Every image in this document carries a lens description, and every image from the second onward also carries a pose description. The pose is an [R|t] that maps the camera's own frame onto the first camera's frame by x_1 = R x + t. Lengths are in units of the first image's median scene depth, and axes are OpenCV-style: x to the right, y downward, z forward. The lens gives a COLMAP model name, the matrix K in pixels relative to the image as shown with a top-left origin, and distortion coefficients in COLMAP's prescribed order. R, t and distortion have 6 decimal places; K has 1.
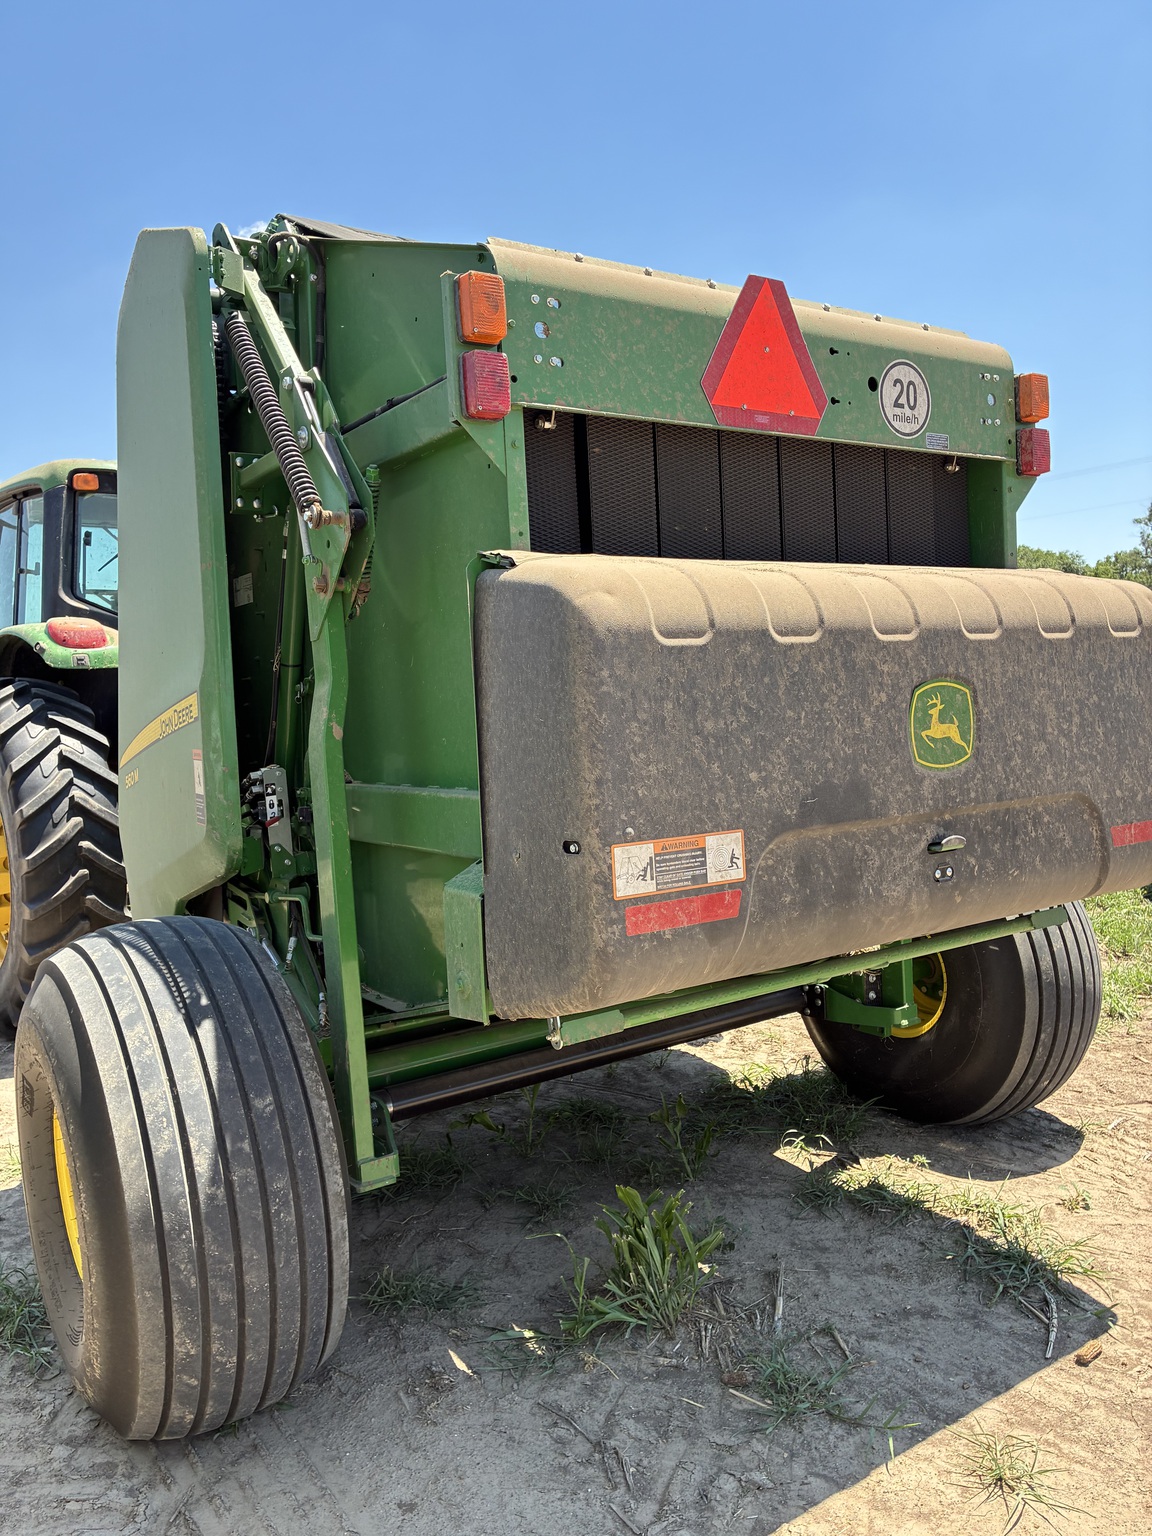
lens RADIAL K [[1226.9, 0, 576.0], [0, 1226.9, 768.0], [0, 0, 1]] dist [0.009540, 0.008113]
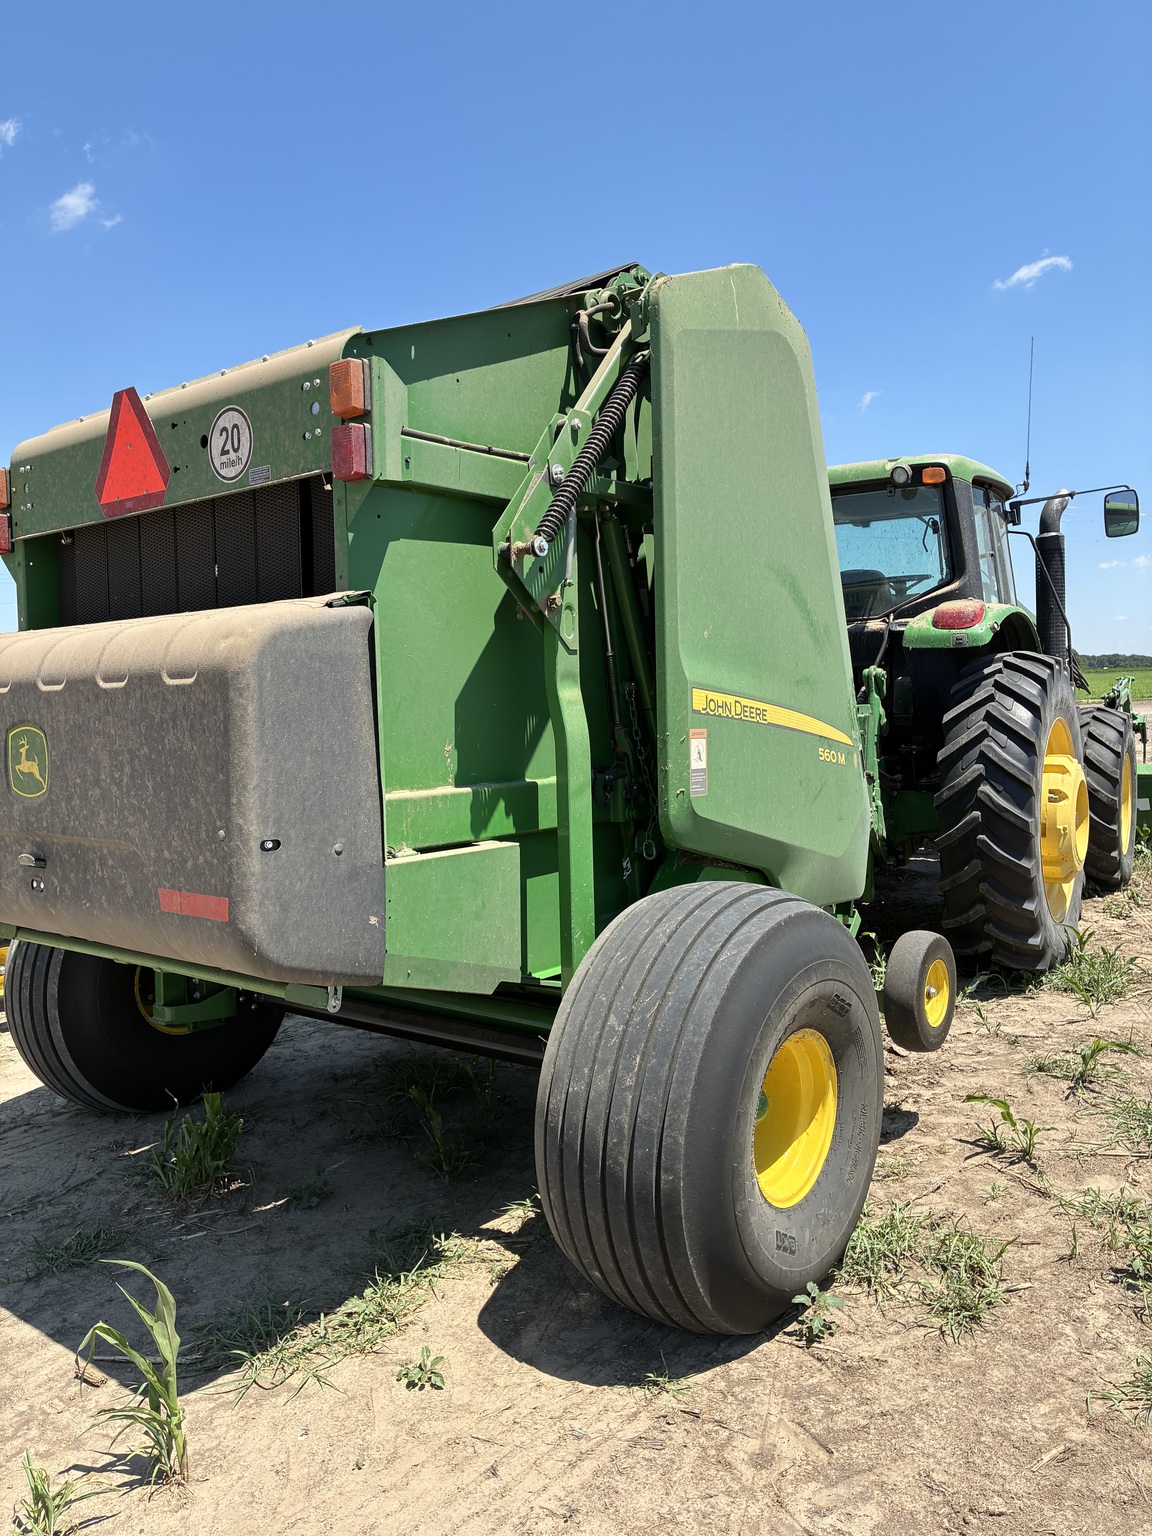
lens RADIAL K [[1188.3, 0, 505.0], [0, 1188.3, 772.0], [0, 0, 1]] dist [0.021798, 0.000310]
pose [[0.248206, 0.093748, -0.964160, 1.426292], [-0.045486, 0.995336, 0.085069, -0.134797], [0.967639, 0.022741, 0.251312, 1.068342]]
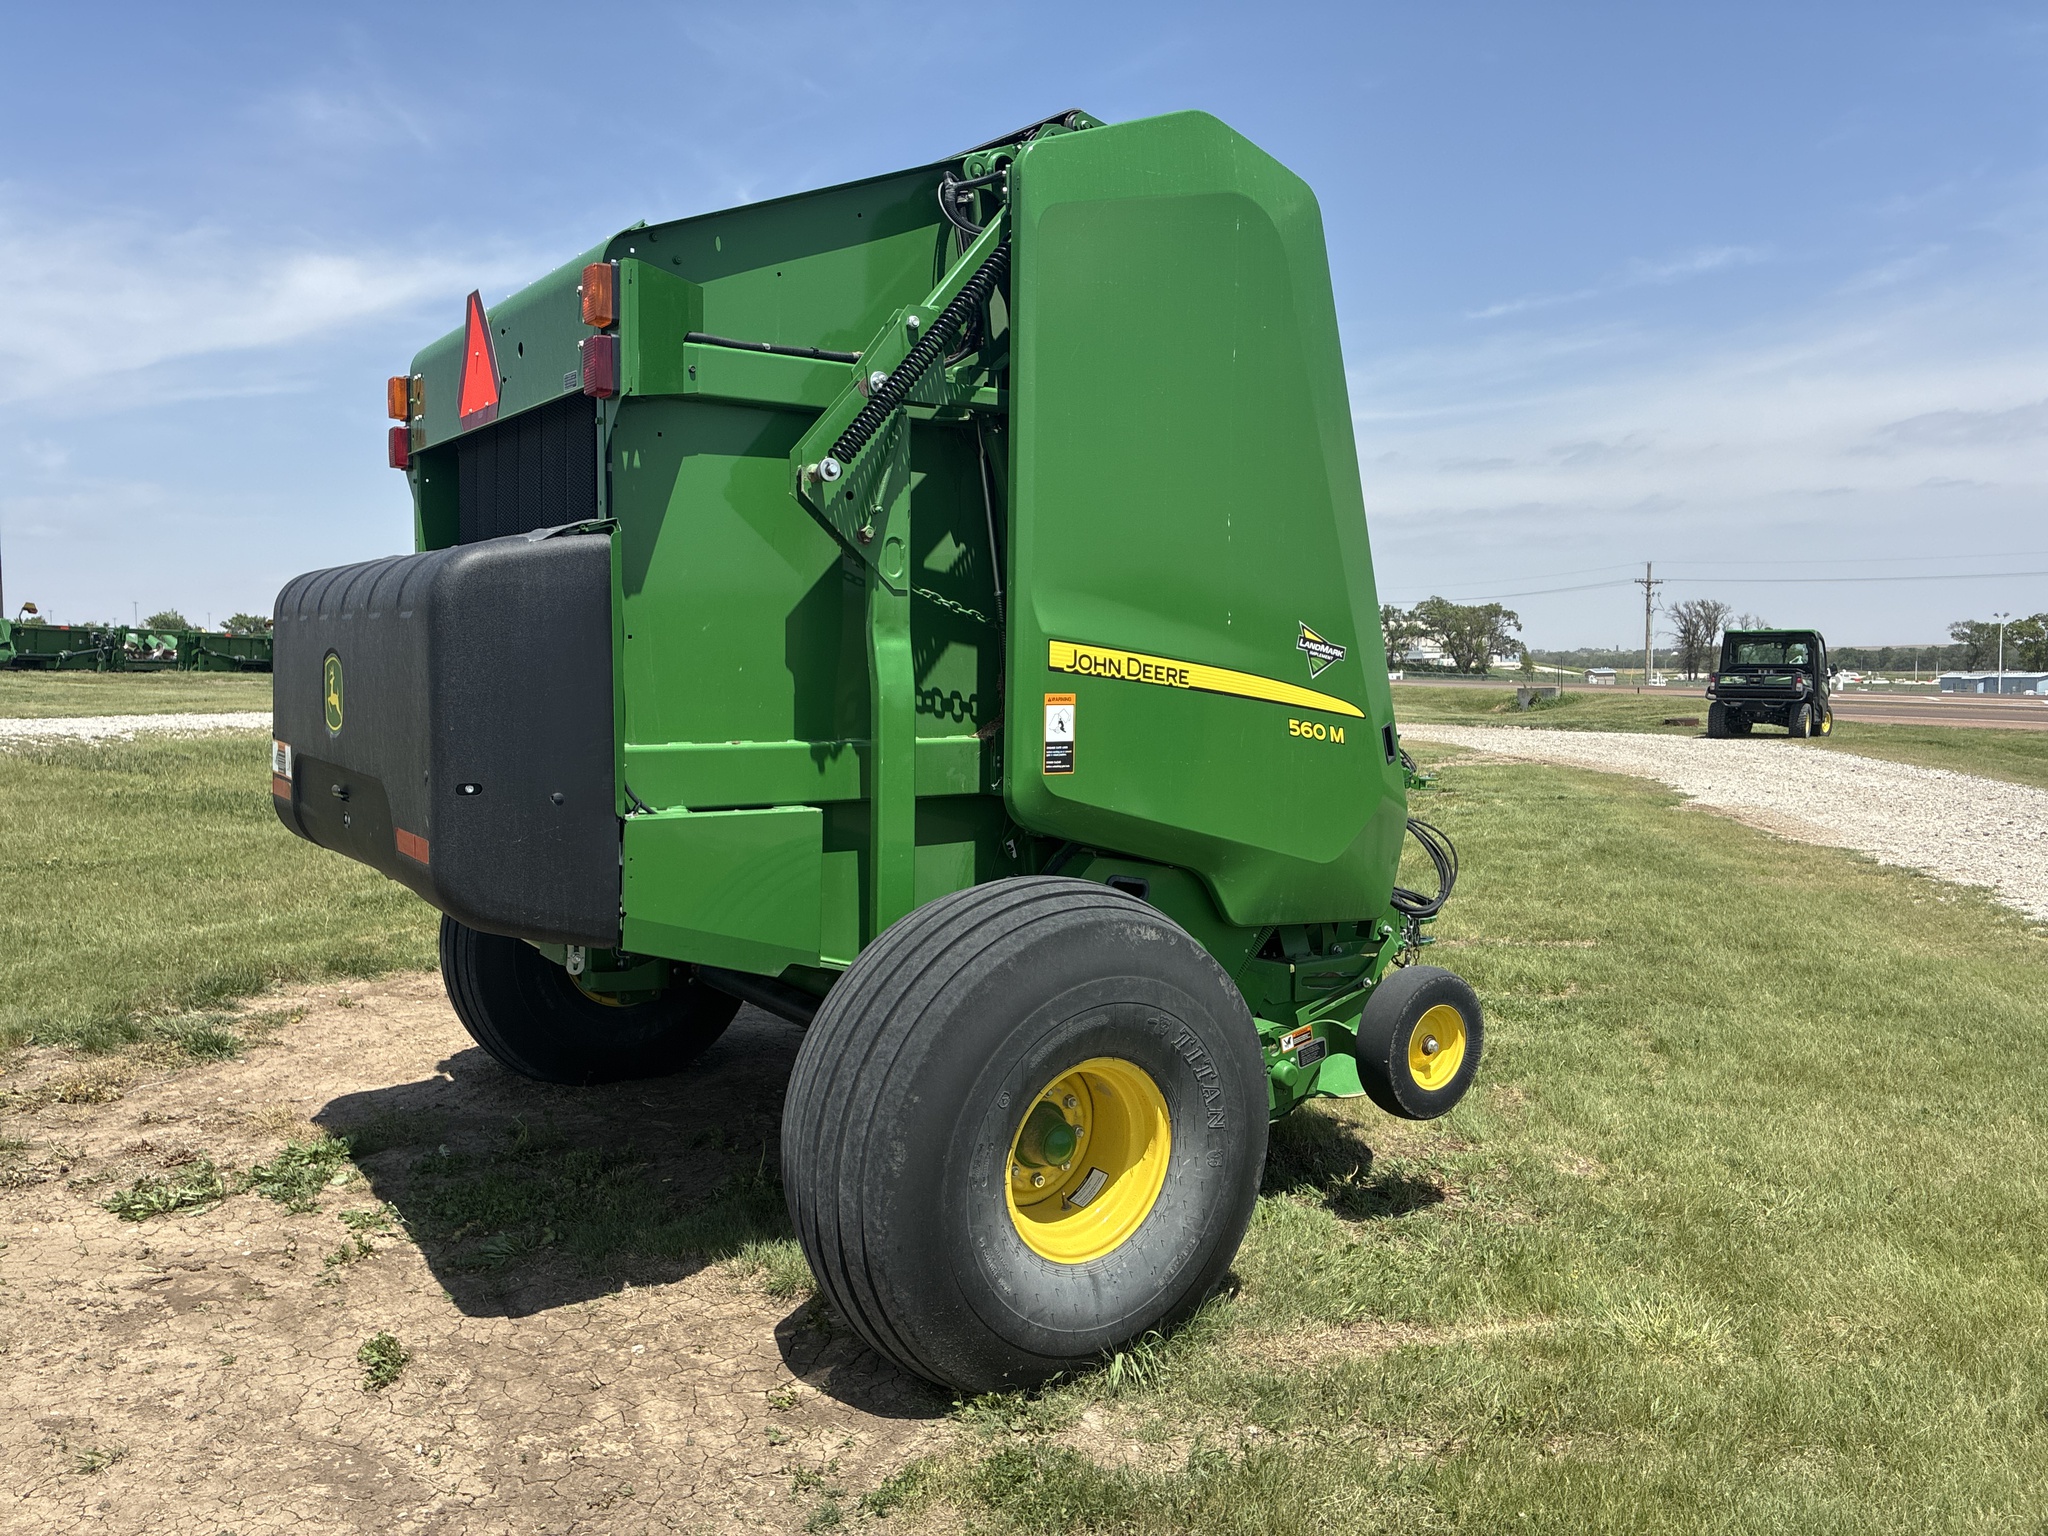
lens RADIAL K [[1584.4, 0, 1034.3], [0, 1584.4, 777.8], [0, 0, 1]] dist [0.021798, 0.000310]
pose [[0.033237, 0.141454, -0.989387, 1.681625], [-0.085178, 0.986733, 0.138214, -0.202812], [0.995811, 0.079680, 0.044845, 1.533855]]
